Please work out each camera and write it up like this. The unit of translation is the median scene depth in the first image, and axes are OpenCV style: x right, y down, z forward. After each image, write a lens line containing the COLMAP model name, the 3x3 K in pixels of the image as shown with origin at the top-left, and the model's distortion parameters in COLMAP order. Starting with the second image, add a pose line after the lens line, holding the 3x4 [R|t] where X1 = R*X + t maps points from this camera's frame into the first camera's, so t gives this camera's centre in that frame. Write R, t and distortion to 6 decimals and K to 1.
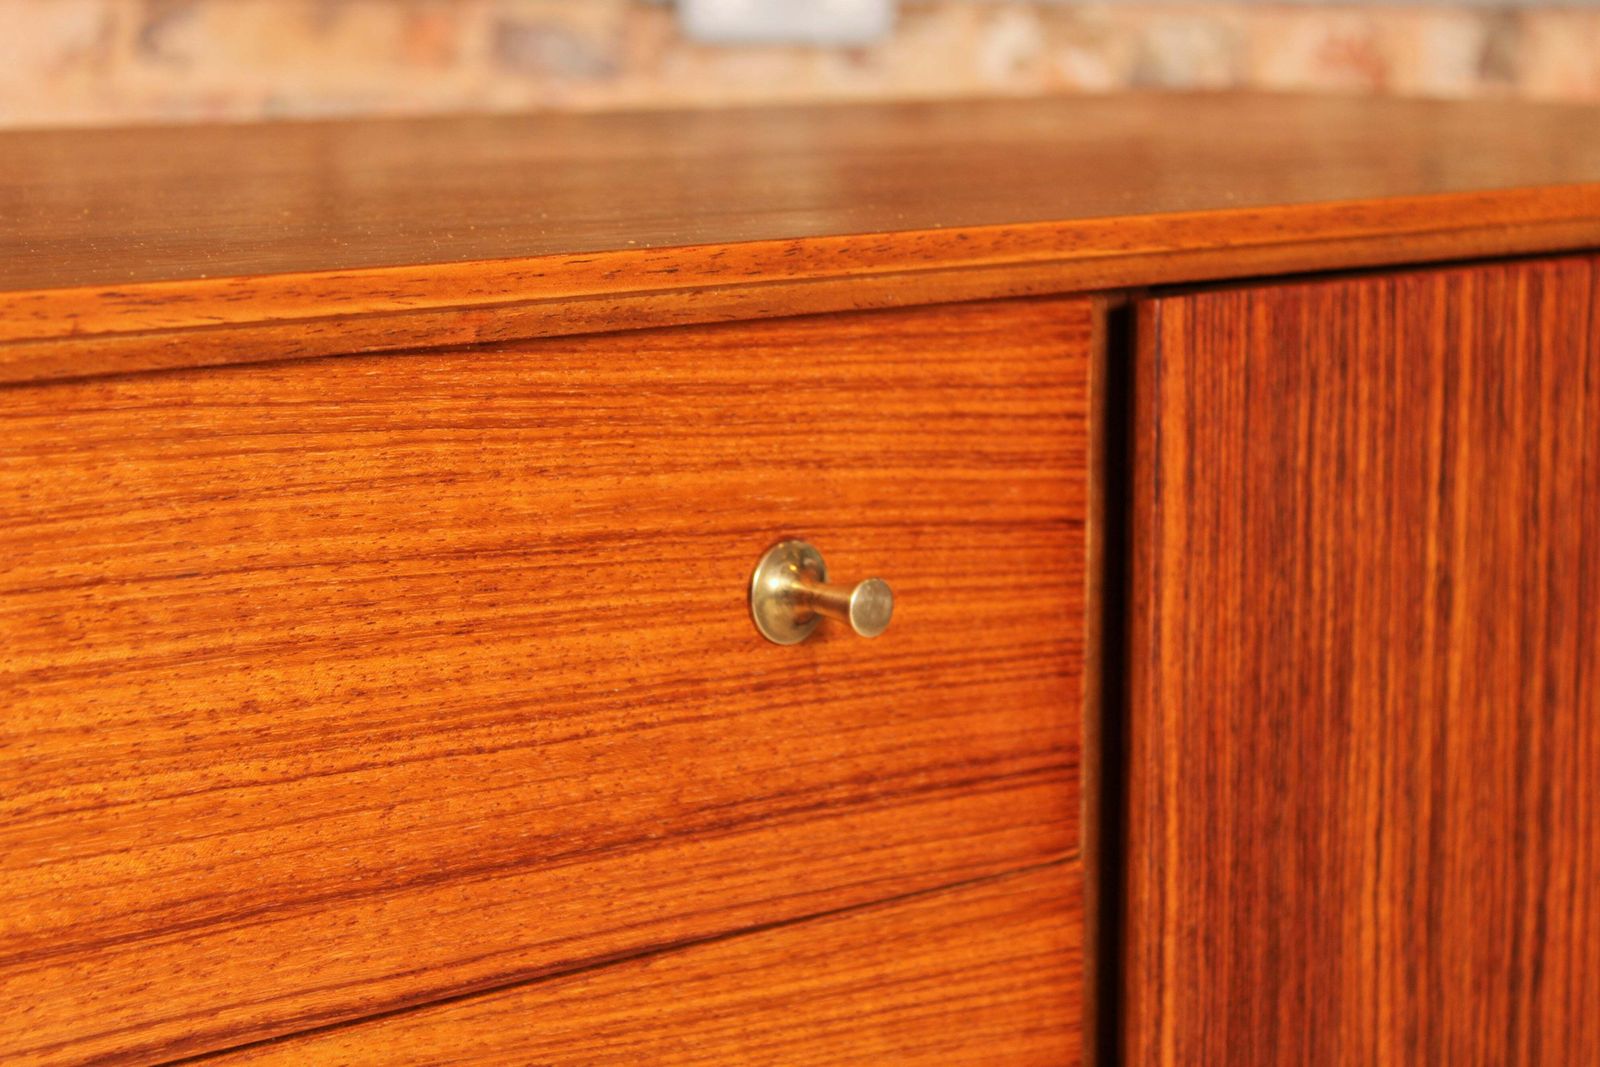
lens RADIAL K [[3904.3, 0, 804.5], [0, 3904.3, 537.5], [0, 0, 1]] dist [0.117098, 0.000000]
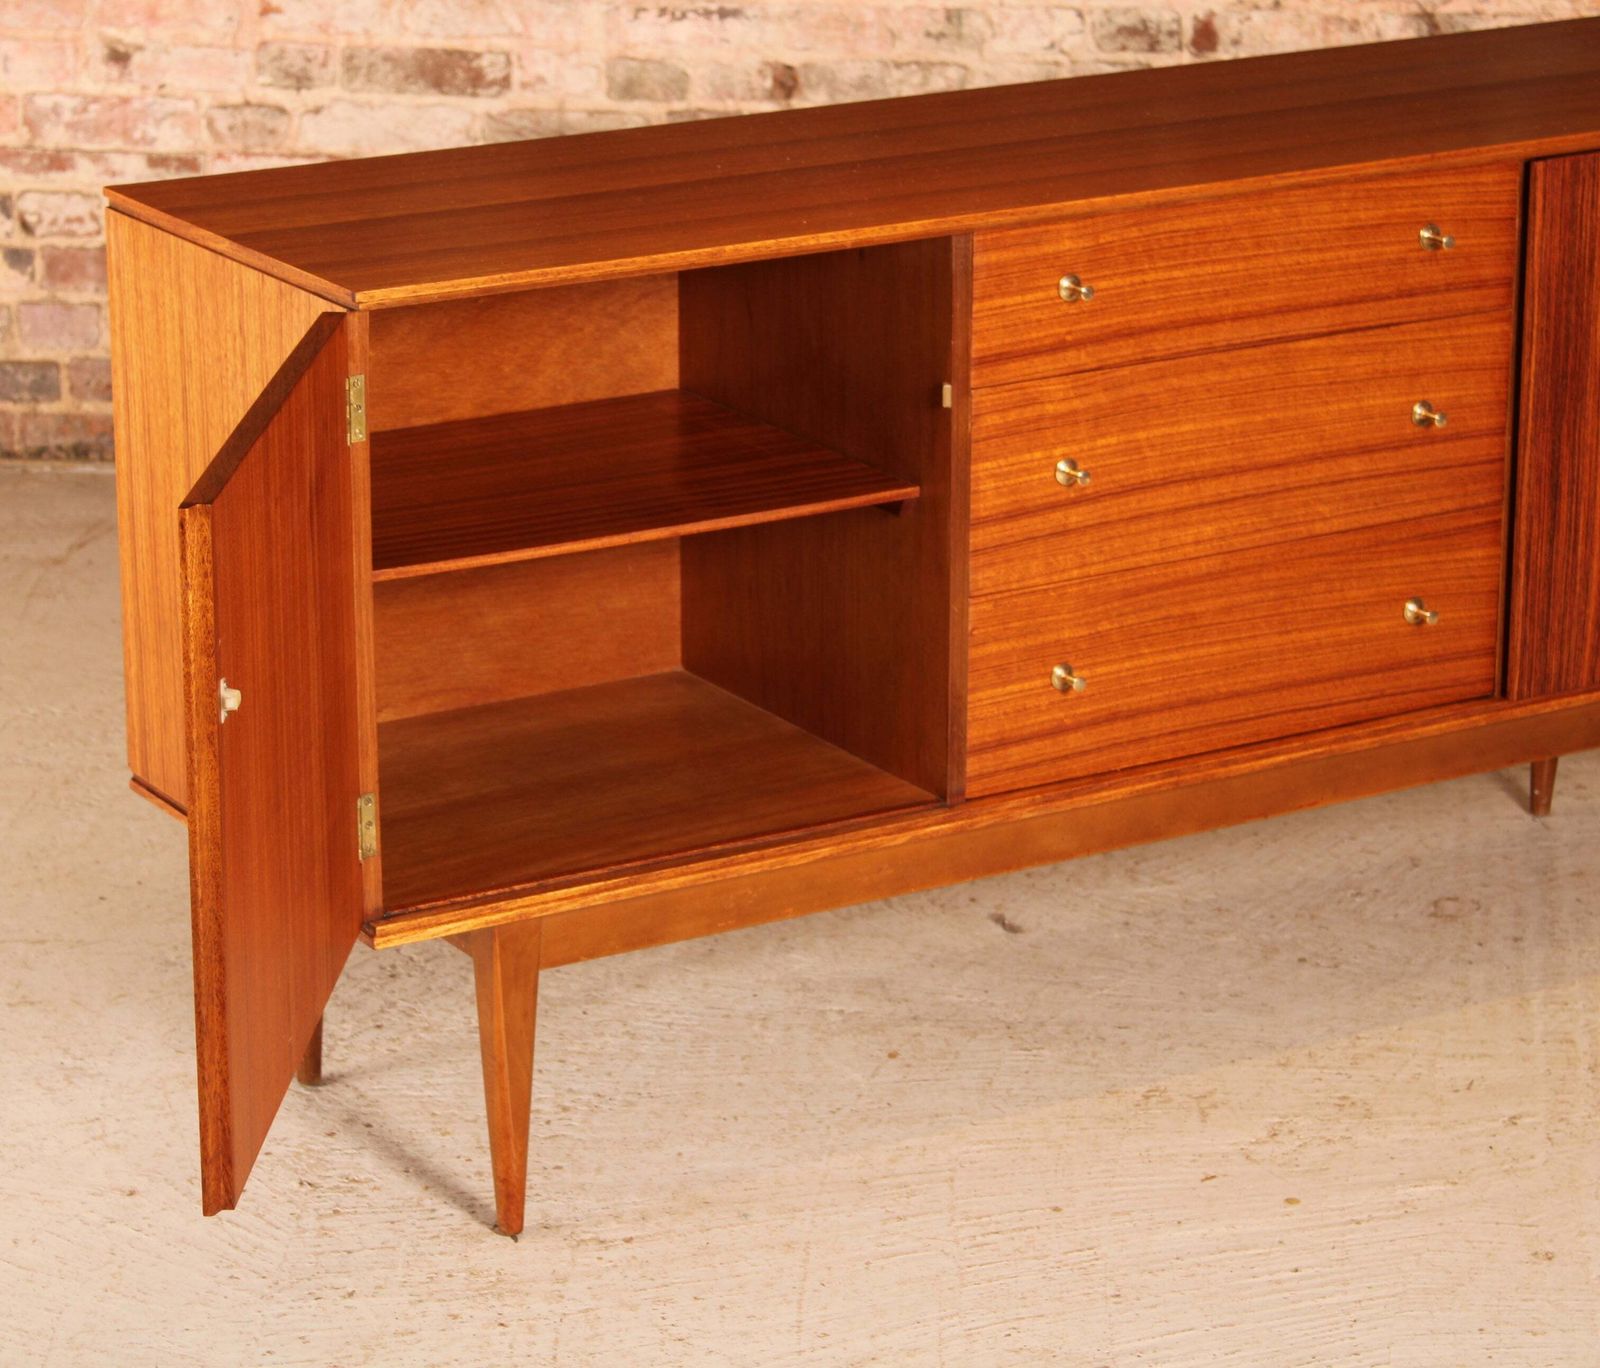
lens RADIAL K [[4659.8, 0, 678.4], [0, 4659.8, 601.3], [0, 0, 1]] dist [0.057285, 0.000000]
pose [[0.973639, 0.053777, -0.221665, 0.307044], [-0.023233, 0.990137, 0.138165, -0.244233], [0.226909, -0.129372, 0.965285, -3.610437]]
